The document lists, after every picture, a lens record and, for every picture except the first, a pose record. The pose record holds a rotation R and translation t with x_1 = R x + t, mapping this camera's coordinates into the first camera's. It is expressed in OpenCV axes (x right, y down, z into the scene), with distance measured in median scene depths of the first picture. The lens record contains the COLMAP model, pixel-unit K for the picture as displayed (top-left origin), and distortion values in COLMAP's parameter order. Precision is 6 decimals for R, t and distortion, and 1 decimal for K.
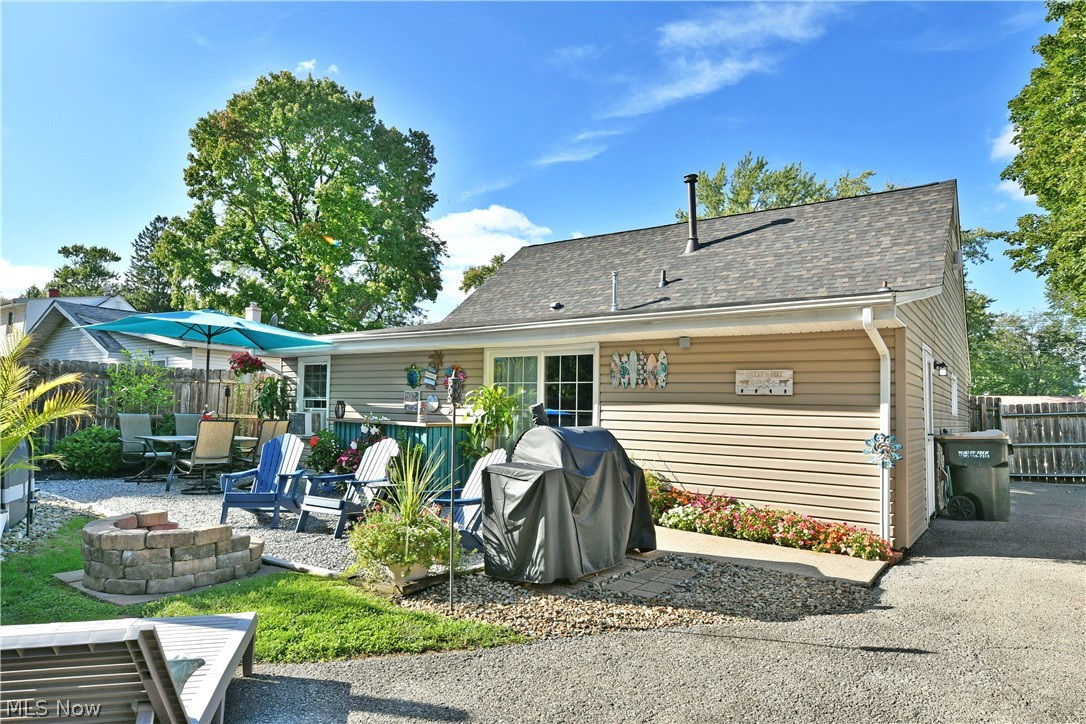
lens RADIAL K [[649.3, 0, 553.4], [0, 649.3, 388.5], [0, 0, 1]] dist [-0.015465, -0.001916]
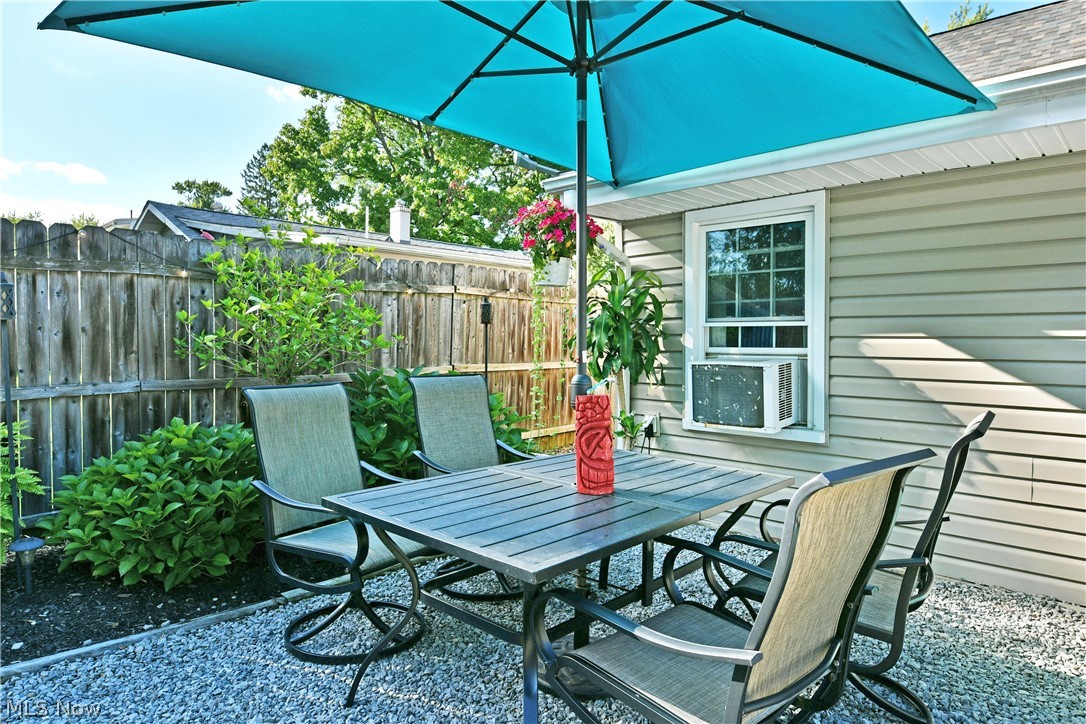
lens RADIAL K [[656.5, 0, 543.0], [0, 656.5, 362.0], [0, 0, 1]] dist [-0.019554, -0.001032]
pose [[0.987488, -0.017418, -0.156727, -0.119979], [0.028244, 0.997345, 0.067121, 0.002835], [0.155142, -0.070708, 0.985359, 0.176377]]
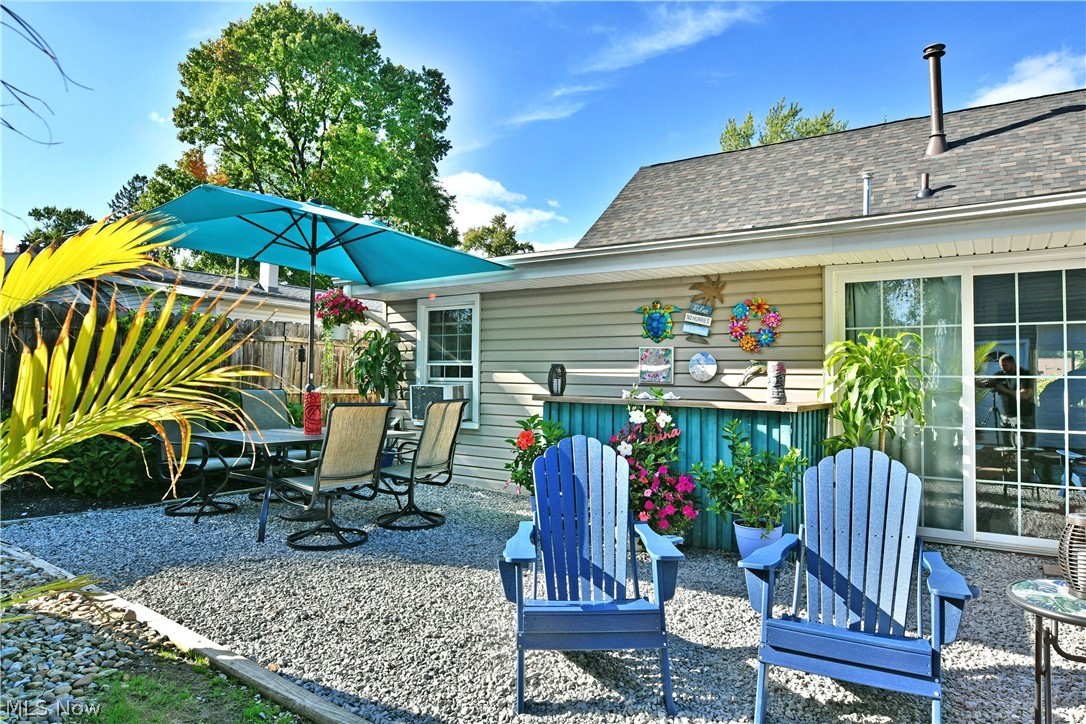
lens RADIAL K [[656.5, 0, 543.0], [0, 656.5, 362.0], [0, 0, 1]] dist [-0.019554, -0.001032]
pose [[0.999869, -0.009849, 0.012845, -0.080237], [0.009750, 0.999923, 0.007701, 0.002927], [-0.012920, -0.007575, 0.999888, 0.100825]]
